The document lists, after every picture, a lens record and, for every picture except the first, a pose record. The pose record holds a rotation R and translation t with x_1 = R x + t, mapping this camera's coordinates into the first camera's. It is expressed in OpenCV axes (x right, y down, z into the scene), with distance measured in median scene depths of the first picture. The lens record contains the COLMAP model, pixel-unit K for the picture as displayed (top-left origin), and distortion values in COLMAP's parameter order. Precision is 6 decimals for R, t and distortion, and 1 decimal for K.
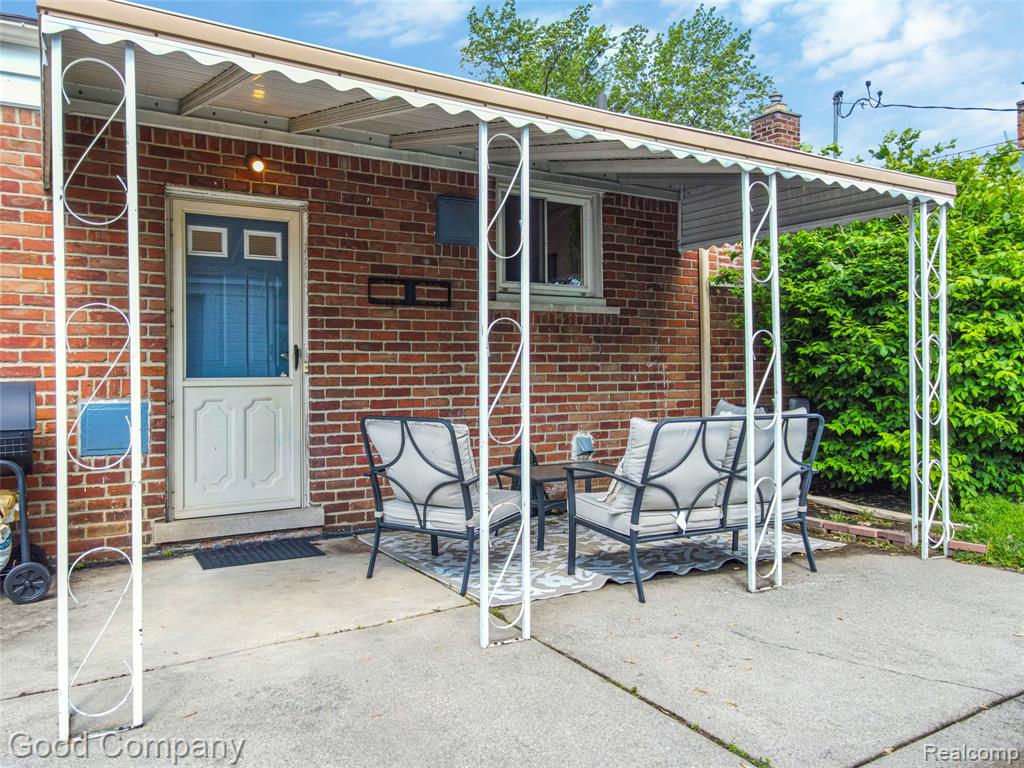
lens RADIAL K [[778.3, 0, 512.9], [0, 778.3, 358.2], [0, 0, 1]] dist [0.004971, 0.008386]
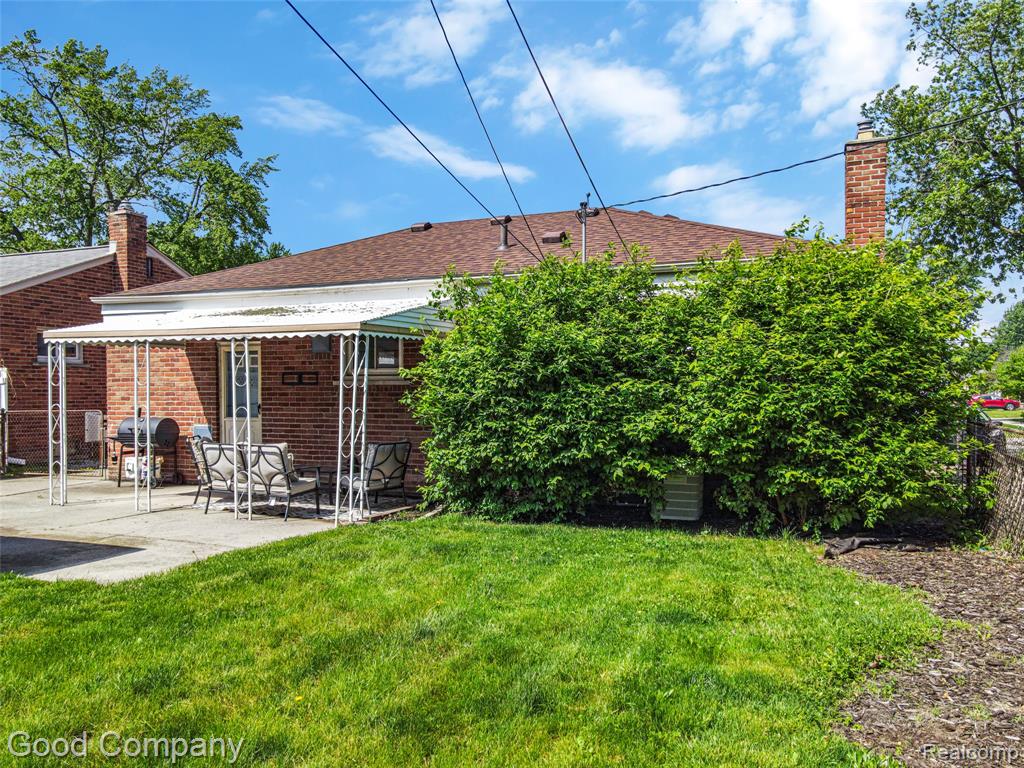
lens RADIAL K [[778.3, 0, 510.0], [0, 778.3, 403.2], [0, 0, 1]] dist [0.004971, 0.008386]
pose [[0.609928, 0.018043, -0.792252, 1.918224], [0.008850, 0.999523, 0.029577, -0.077211], [0.792408, -0.025051, 0.609477, 0.173250]]
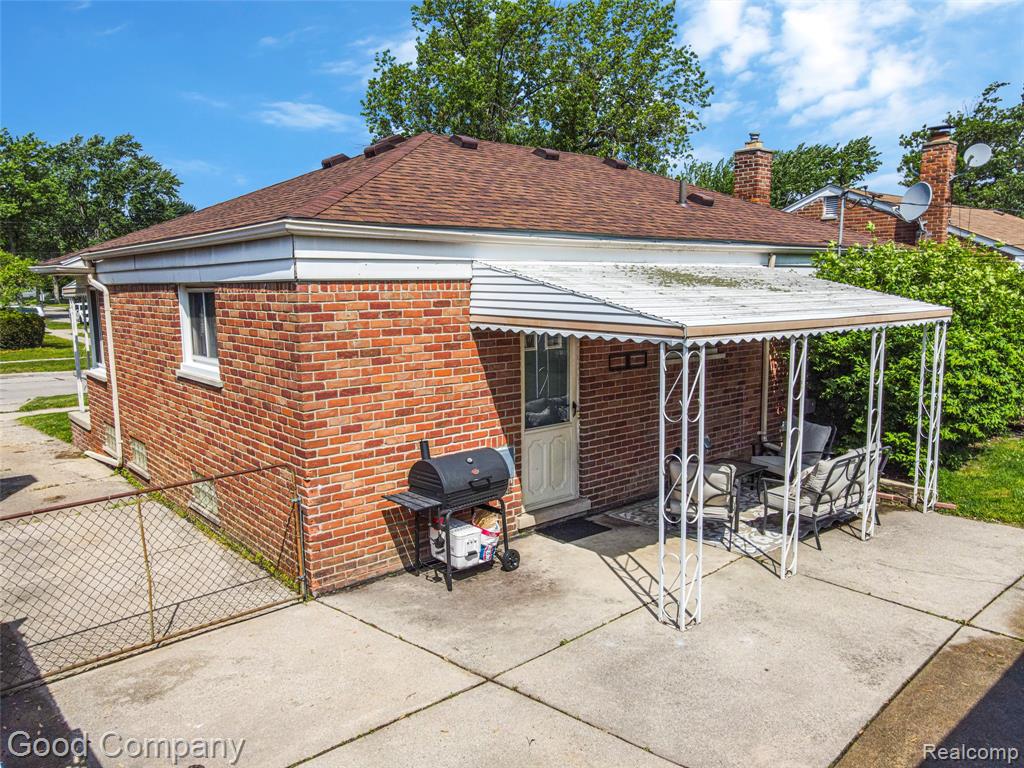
lens RADIAL K [[778.3, 0, 518.8], [0, 778.3, 383.1], [0, 0, 1]] dist [0.004971, 0.008386]
pose [[0.982269, -0.025379, 0.185751, -0.658045], [-0.002461, 0.988963, 0.148139, -0.279542], [-0.187460, -0.145970, 0.971366, -0.507880]]
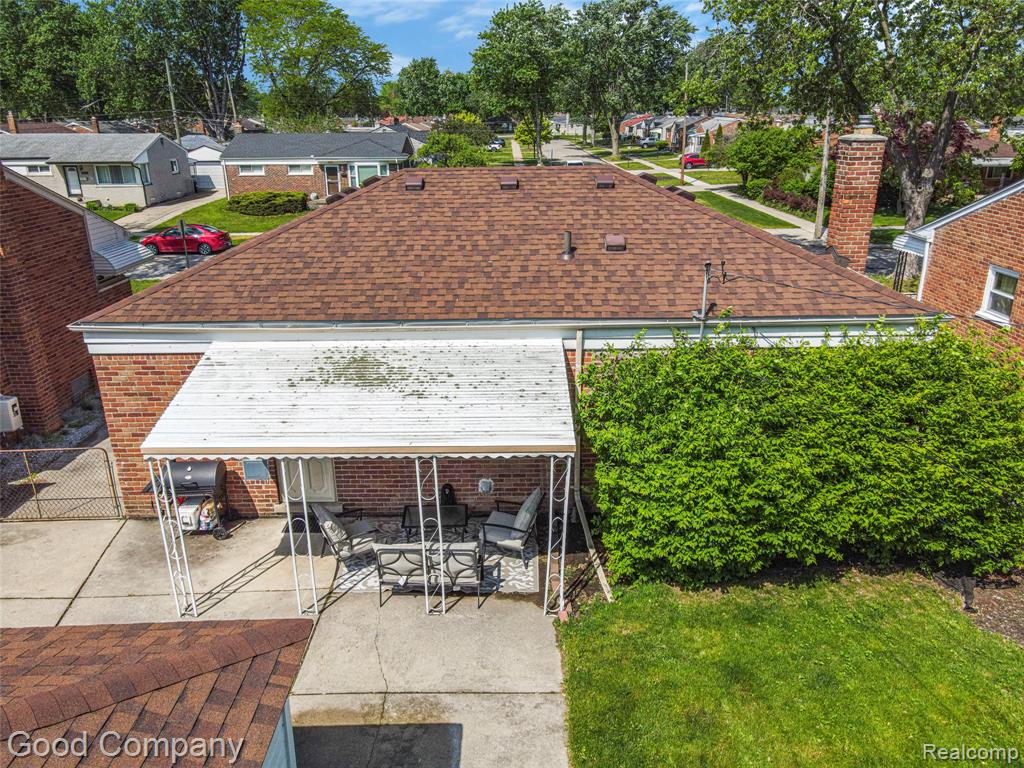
lens RADIAL K [[778.3, 0, 507.7], [0, 778.3, 381.3], [0, 0, 1]] dist [0.004971, 0.008386]
pose [[0.860403, 0.168591, -0.480919, 1.129328], [0.013980, 0.935530, 0.352970, -0.883259], [0.509422, -0.310419, 0.802577, -0.423105]]
